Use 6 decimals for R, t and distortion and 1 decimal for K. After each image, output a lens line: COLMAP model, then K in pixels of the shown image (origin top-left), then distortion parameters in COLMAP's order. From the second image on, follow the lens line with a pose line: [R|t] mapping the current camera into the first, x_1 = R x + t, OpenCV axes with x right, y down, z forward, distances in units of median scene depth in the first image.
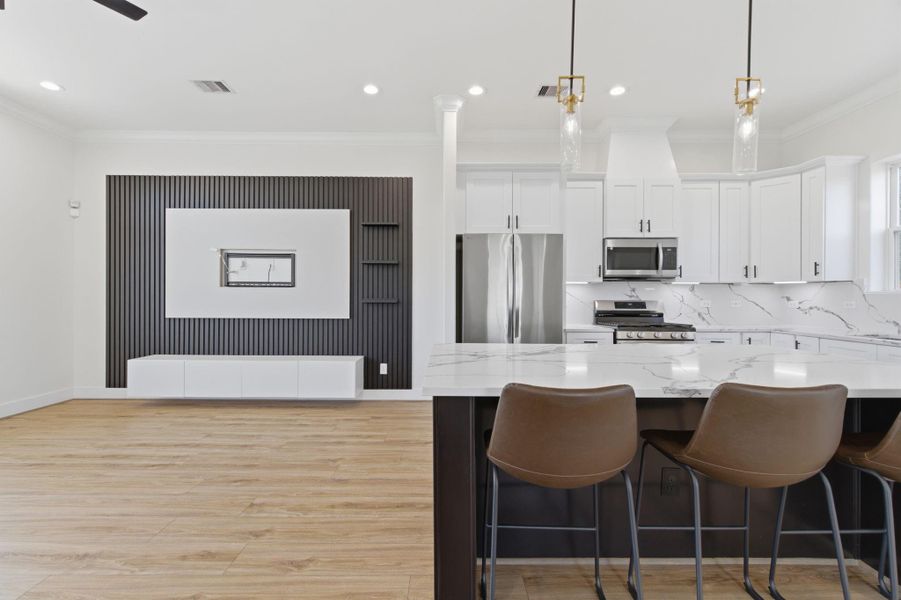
lens RADIAL K [[401.7, 0, 447.3], [0, 401.7, 297.4], [0, 0, 1]] dist [-0.001505, 0.001259]
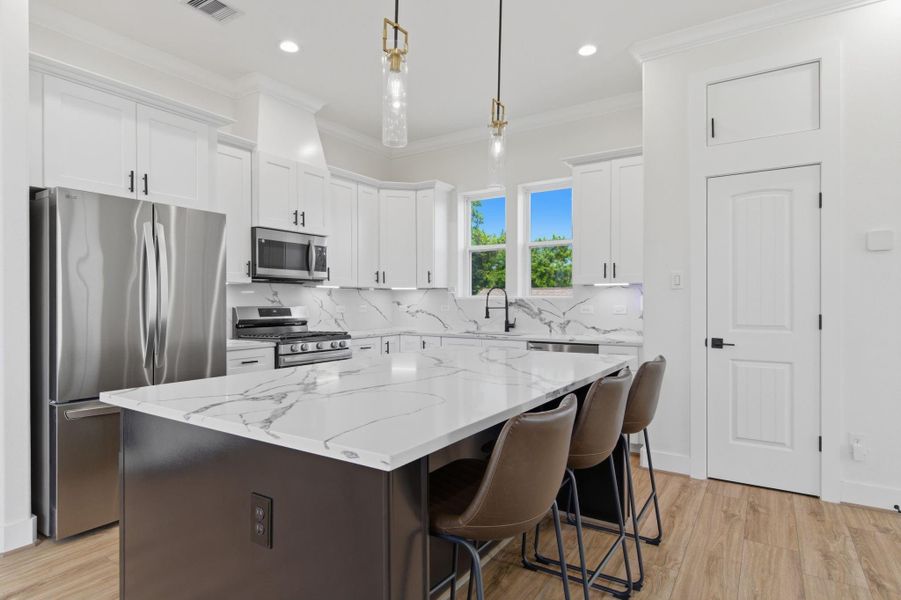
lens RADIAL K [[490.8, 0, 446.0], [0, 490.8, 301.3], [0, 0, 1]] dist [0.007184, -0.002973]
pose [[0.556470, -0.002195, 0.830865, -0.196230], [0.003766, 0.999993, 0.000119, -0.001862], [-0.830859, 0.003063, 0.556475, 0.166119]]
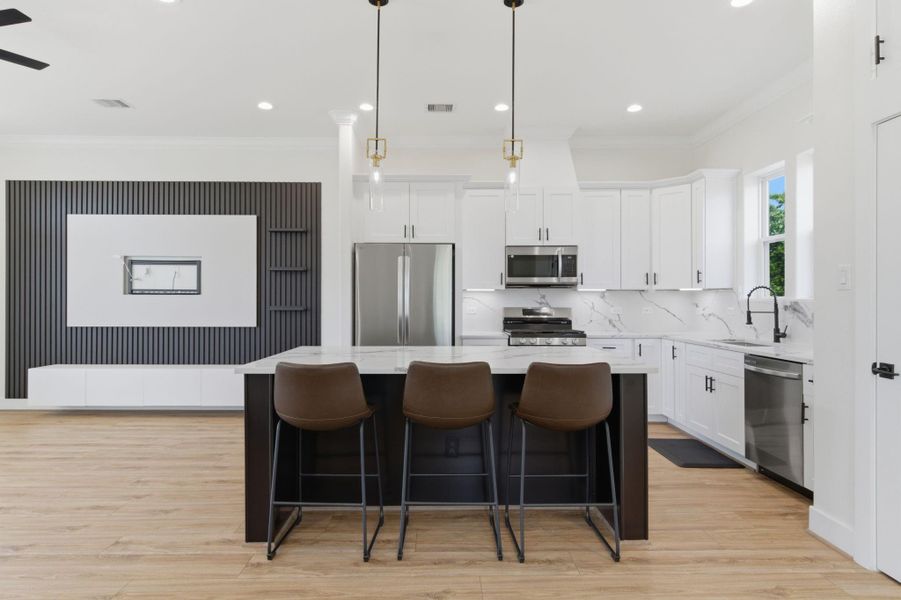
lens RADIAL K [[519.5, 0, 442.6], [0, 519.5, 299.8], [0, 0, 1]] dist [0.012686, -0.007748]
pose [[0.999967, -0.002296, 0.007784, 0.224702], [0.002328, 0.999989, -0.004106, -0.007423], [-0.007774, 0.004124, 0.999961, -0.308595]]
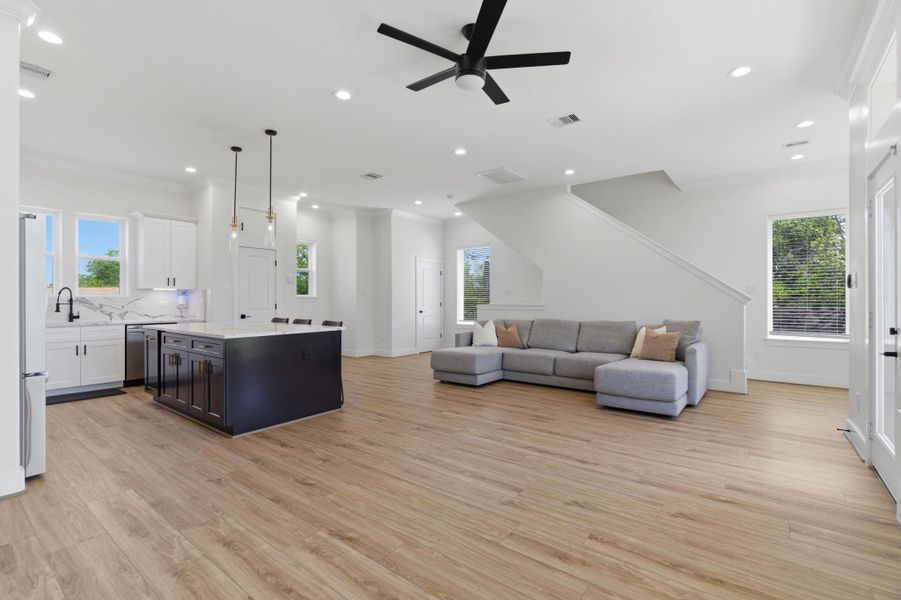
lens RADIAL K [[401.7, 0, 451.3], [0, 401.7, 298.2], [0, 0, 1]] dist [-0.001505, 0.001259]
pose [[-0.787688, -0.000884, 0.616074, -0.888606], [-0.000923, 1.000000, 0.000255, -0.004606], [-0.616074, -0.000368, -0.787688, 0.981558]]
